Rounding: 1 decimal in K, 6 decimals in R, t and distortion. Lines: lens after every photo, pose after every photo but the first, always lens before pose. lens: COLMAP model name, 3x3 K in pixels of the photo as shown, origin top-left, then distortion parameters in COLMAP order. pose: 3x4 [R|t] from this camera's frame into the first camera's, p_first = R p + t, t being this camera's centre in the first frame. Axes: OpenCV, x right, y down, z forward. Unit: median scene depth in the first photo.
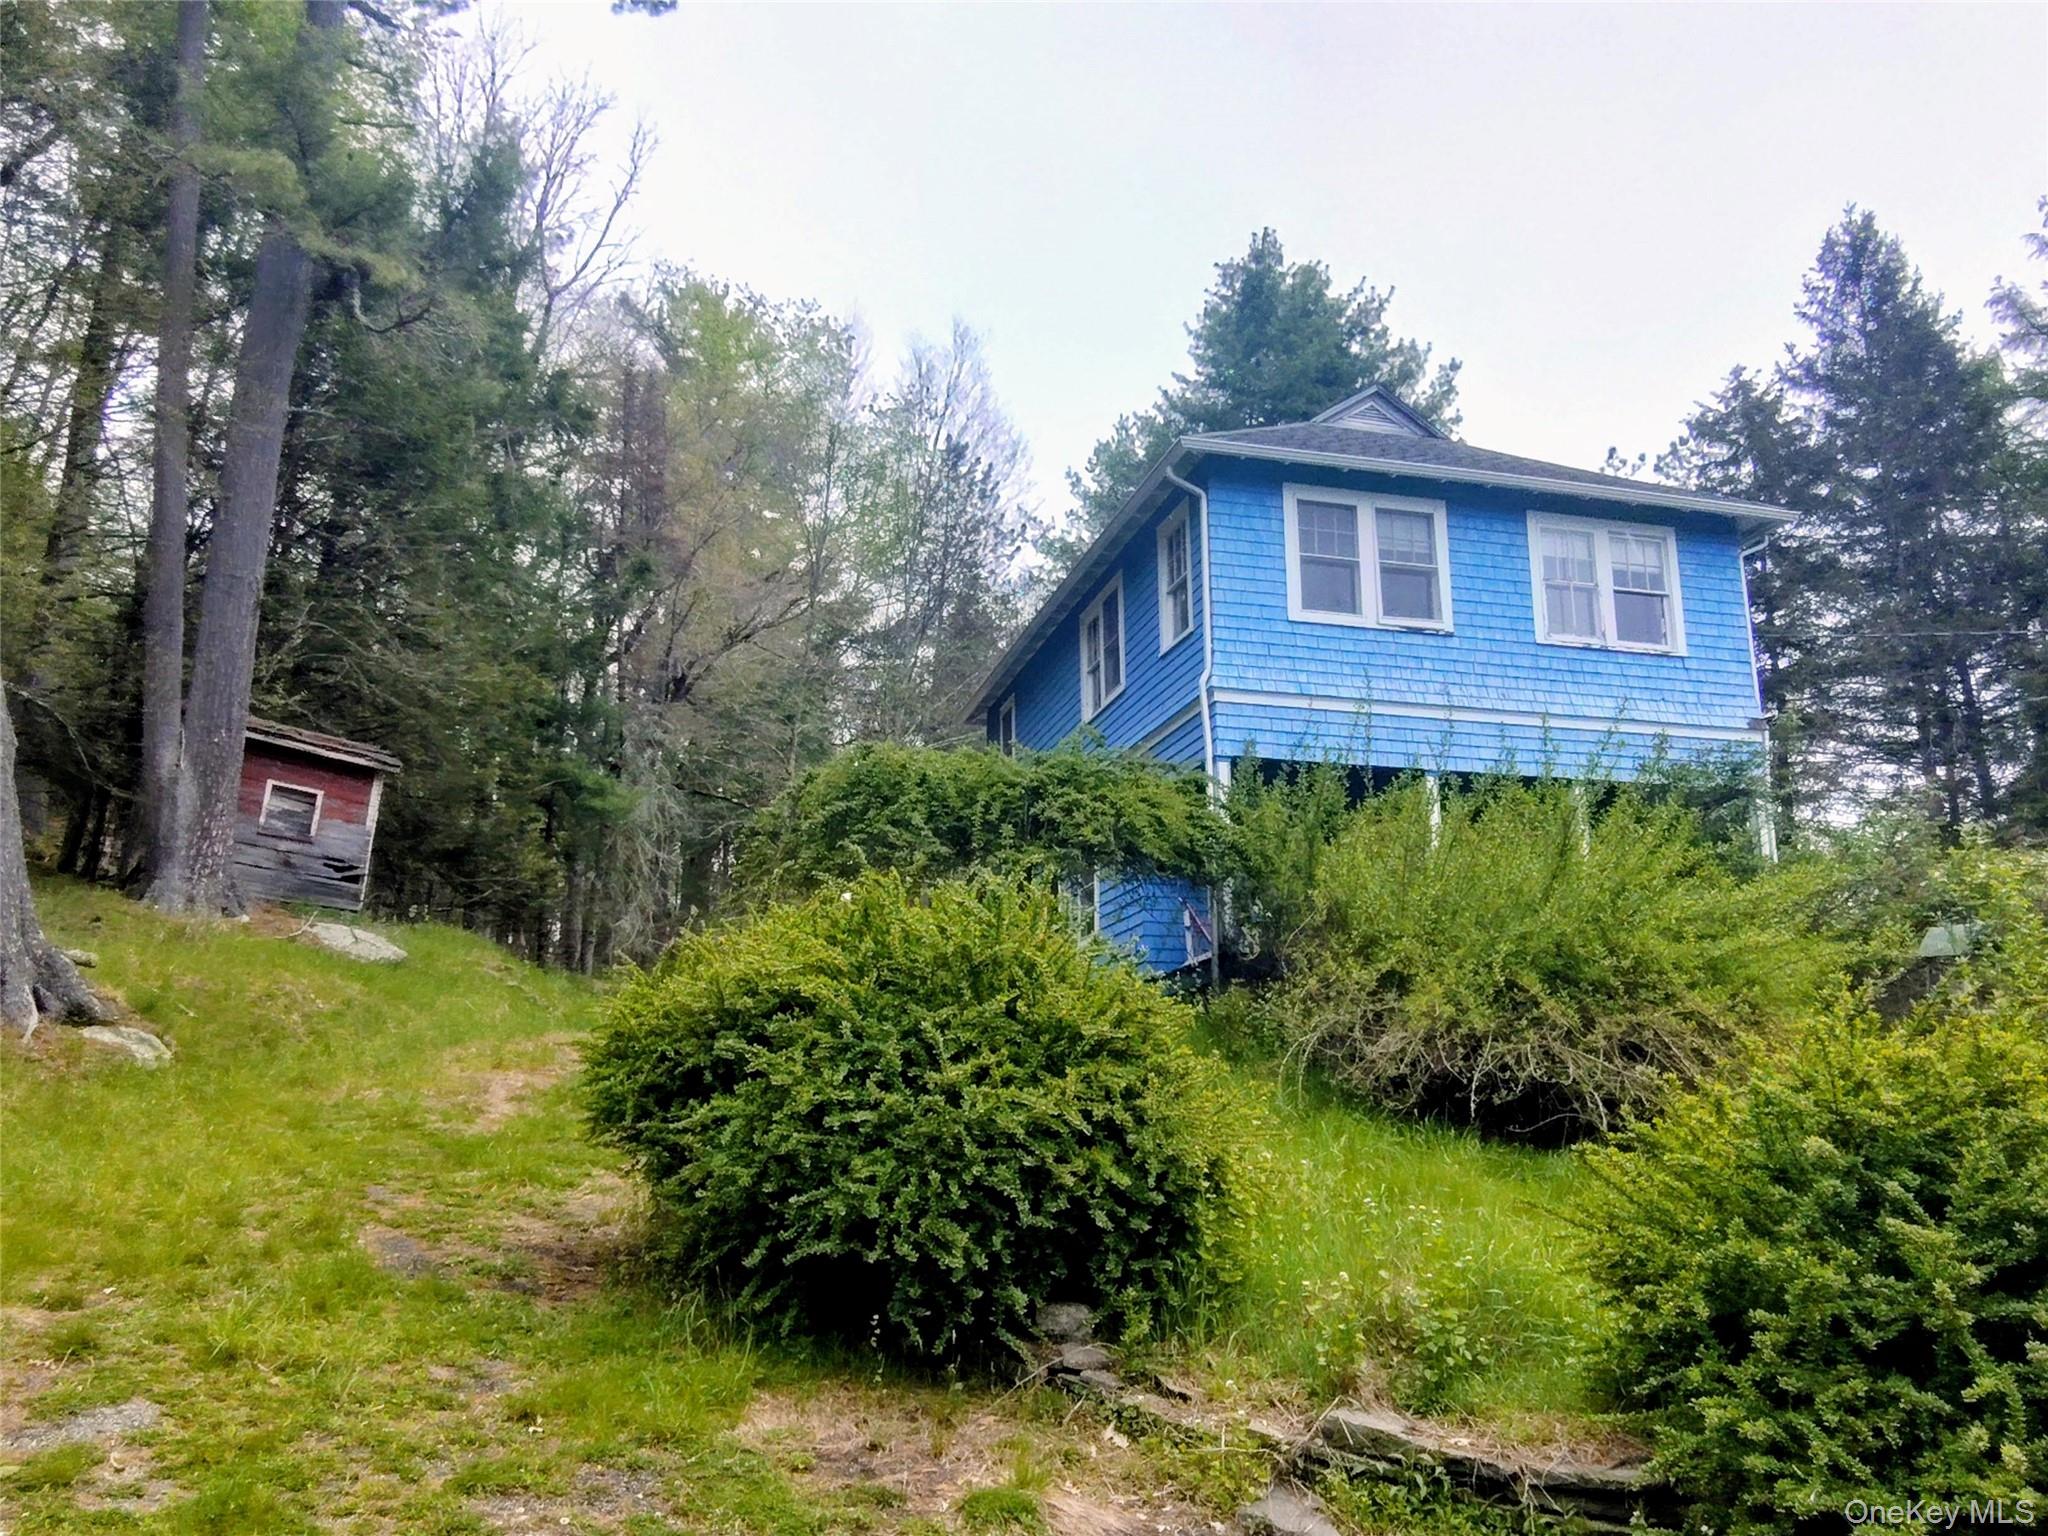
lens RADIAL K [[1540.4, 0, 1019.2], [0, 1540.4, 829.7], [0, 0, 1]] dist [-0.001455, -0.047068]
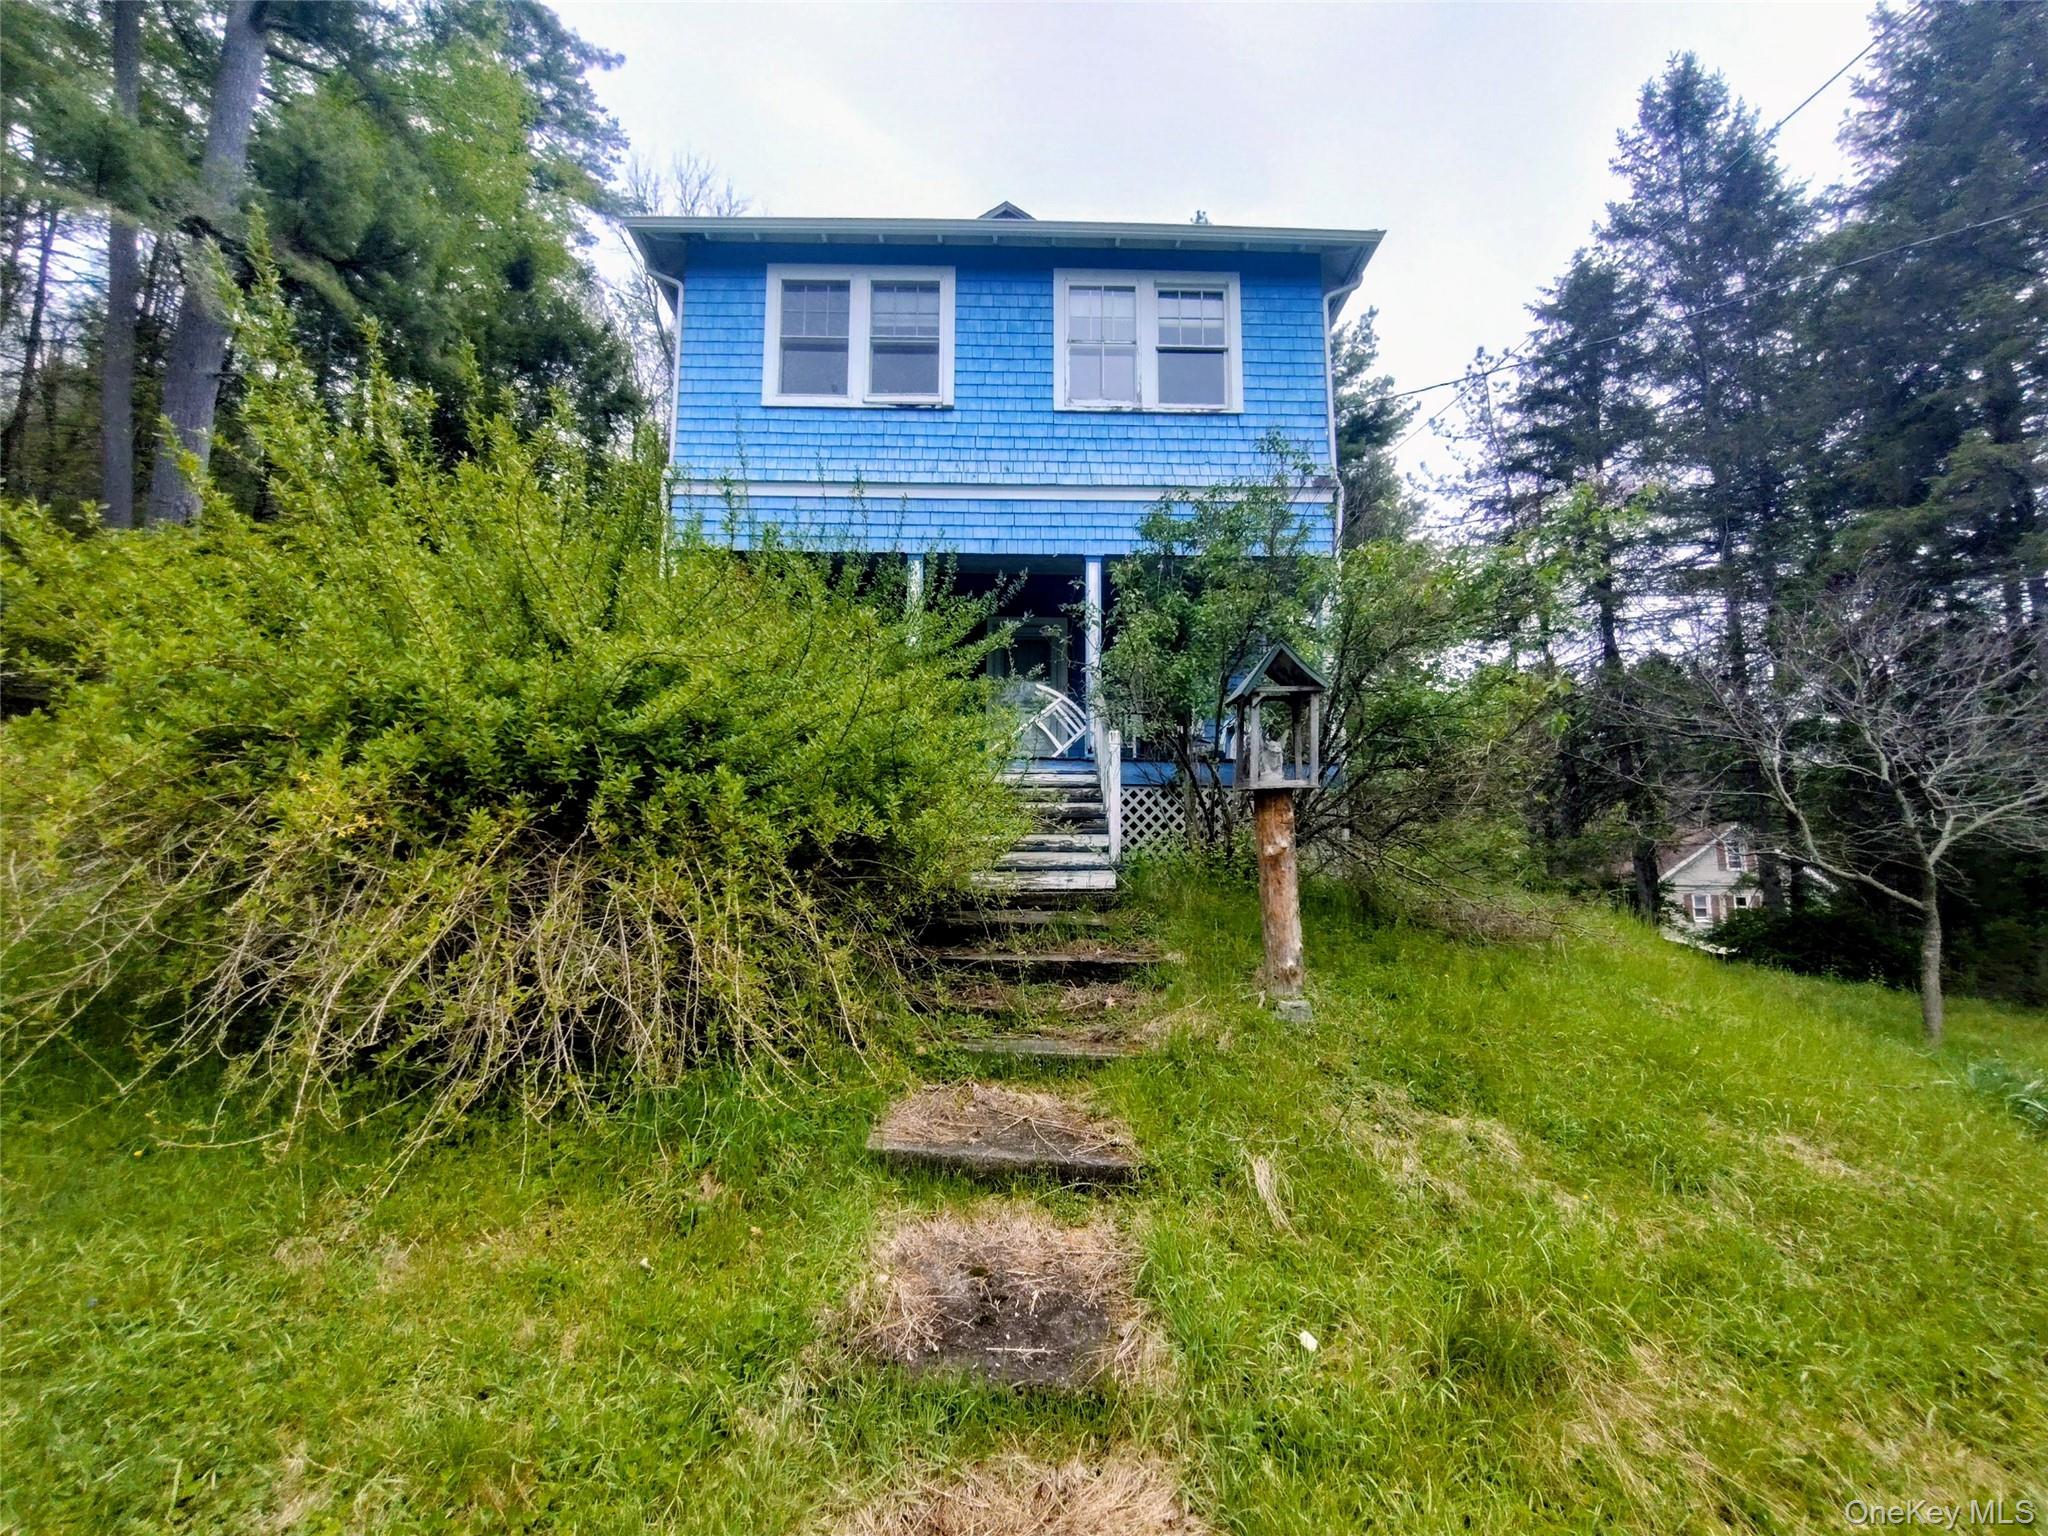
lens RADIAL K [[927.9, 0, 1020.8], [0, 927.9, 787.9], [0, 0, 1]] dist [-0.004249, -0.000202]
pose [[0.974985, -0.025298, -0.220828, 0.434170], [0.042461, 0.996404, 0.073323, 0.061972], [0.218179, -0.080865, 0.972553, 0.438741]]
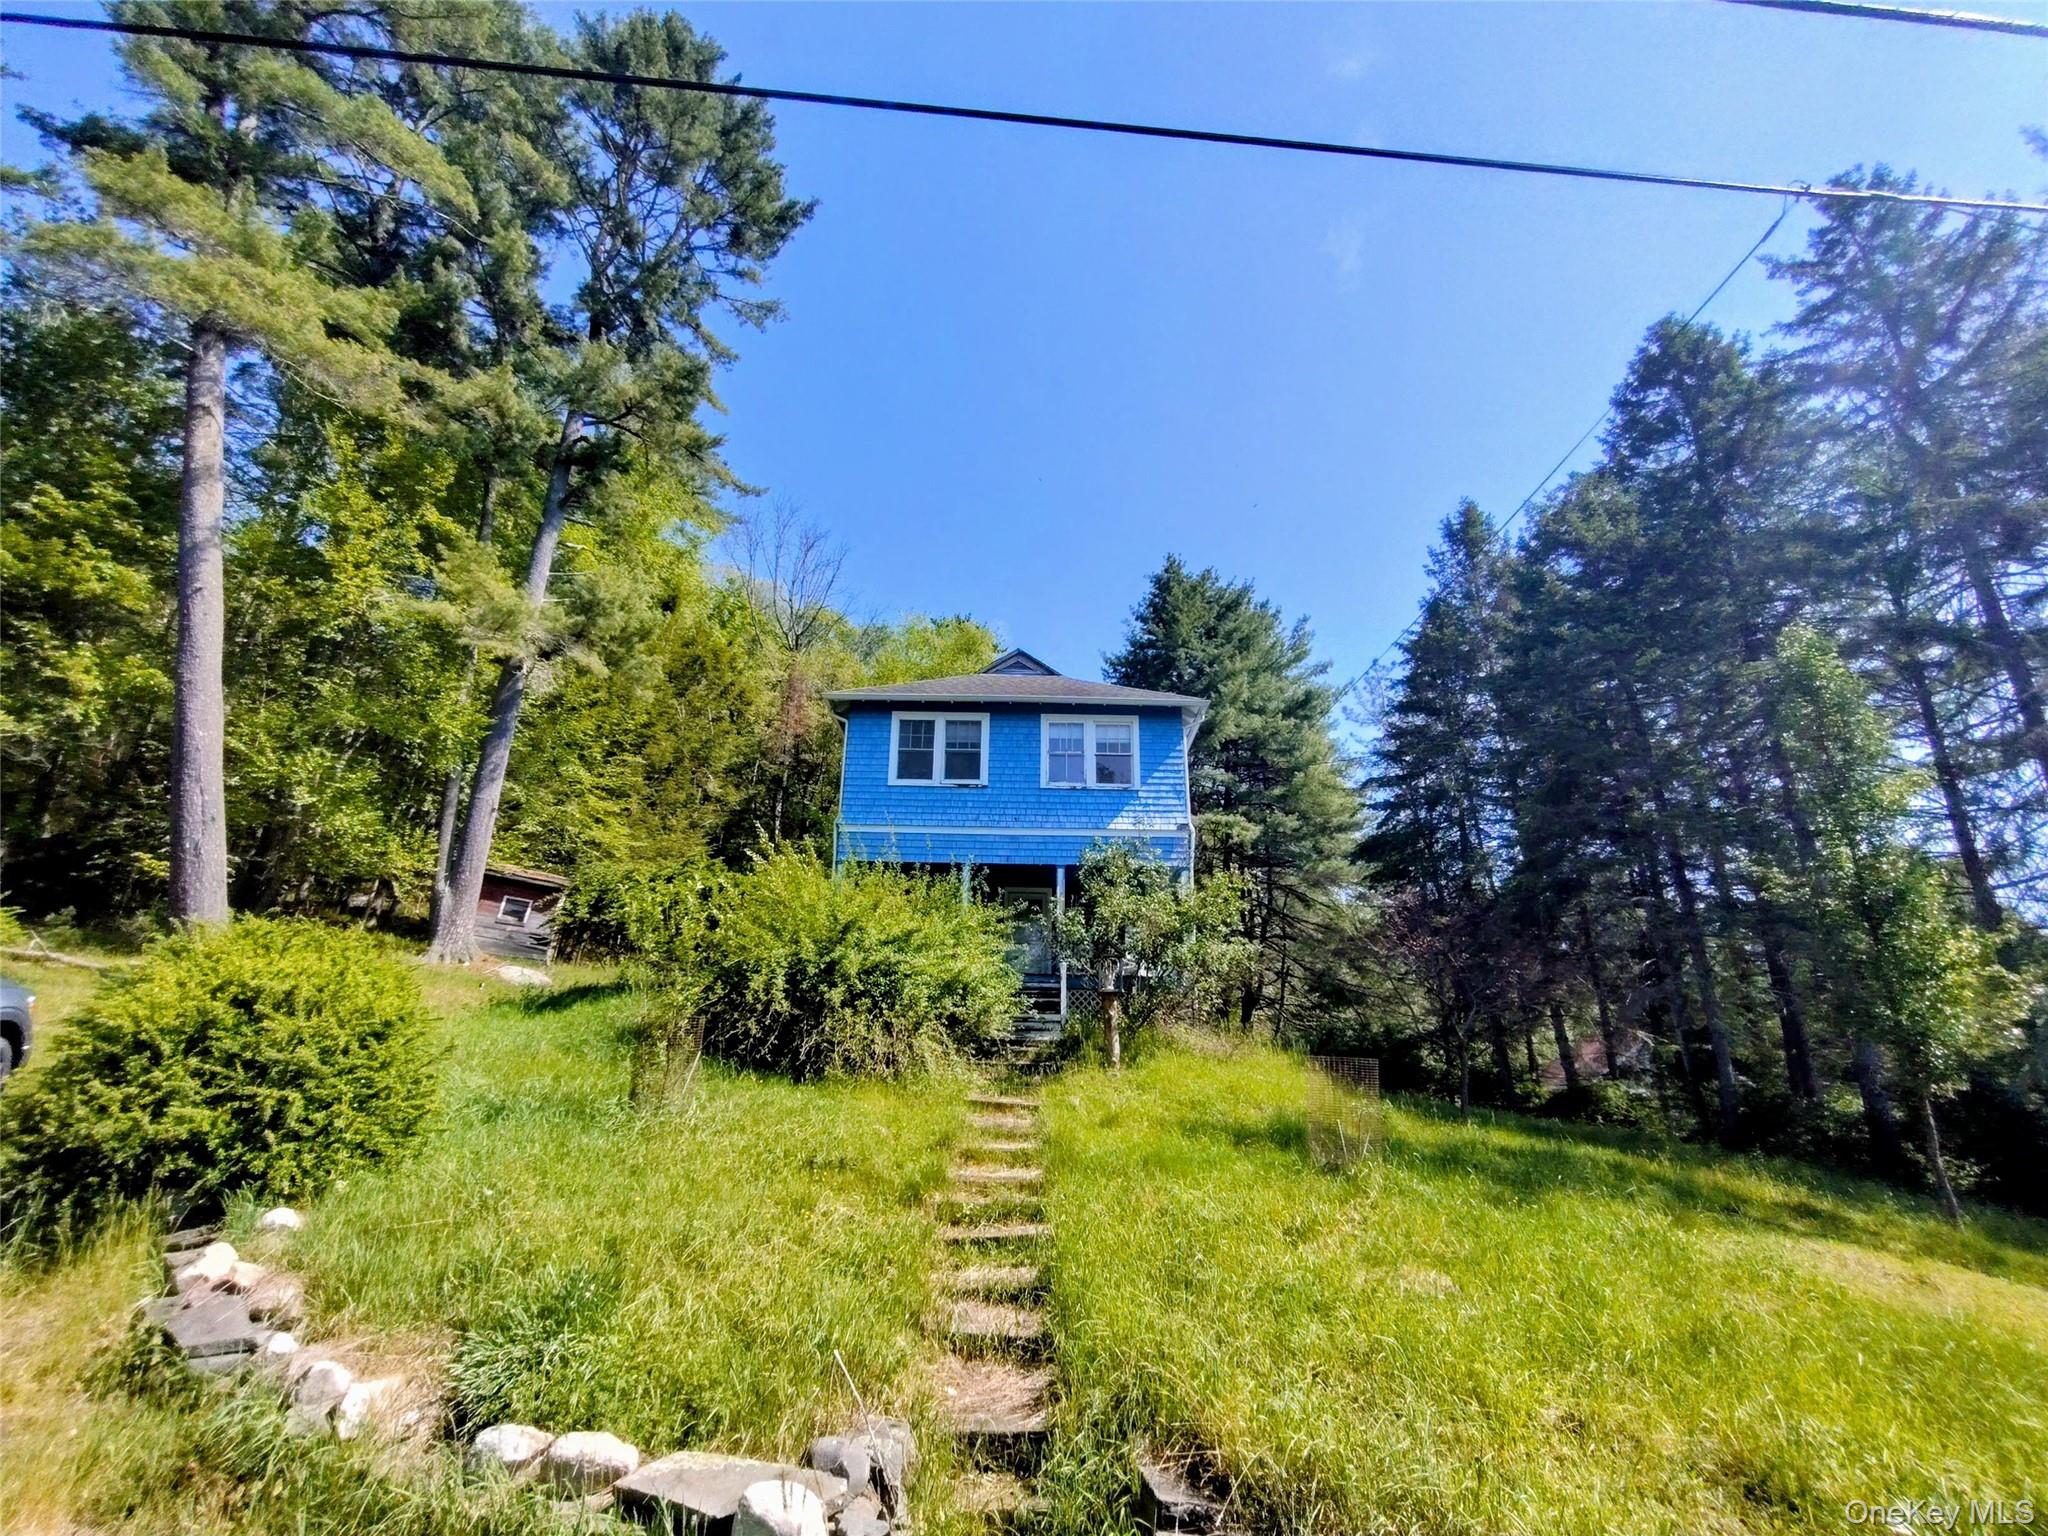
lens RADIAL K [[927.9, 0, 1020.8], [0, 927.9, 787.9], [0, 0, 1]] dist [-0.004249, -0.000202]
pose [[0.971774, -0.064306, -0.226979, 0.555098], [0.032452, 0.989424, -0.141376, 0.027168], [0.233670, 0.130019, 0.963584, -0.023953]]
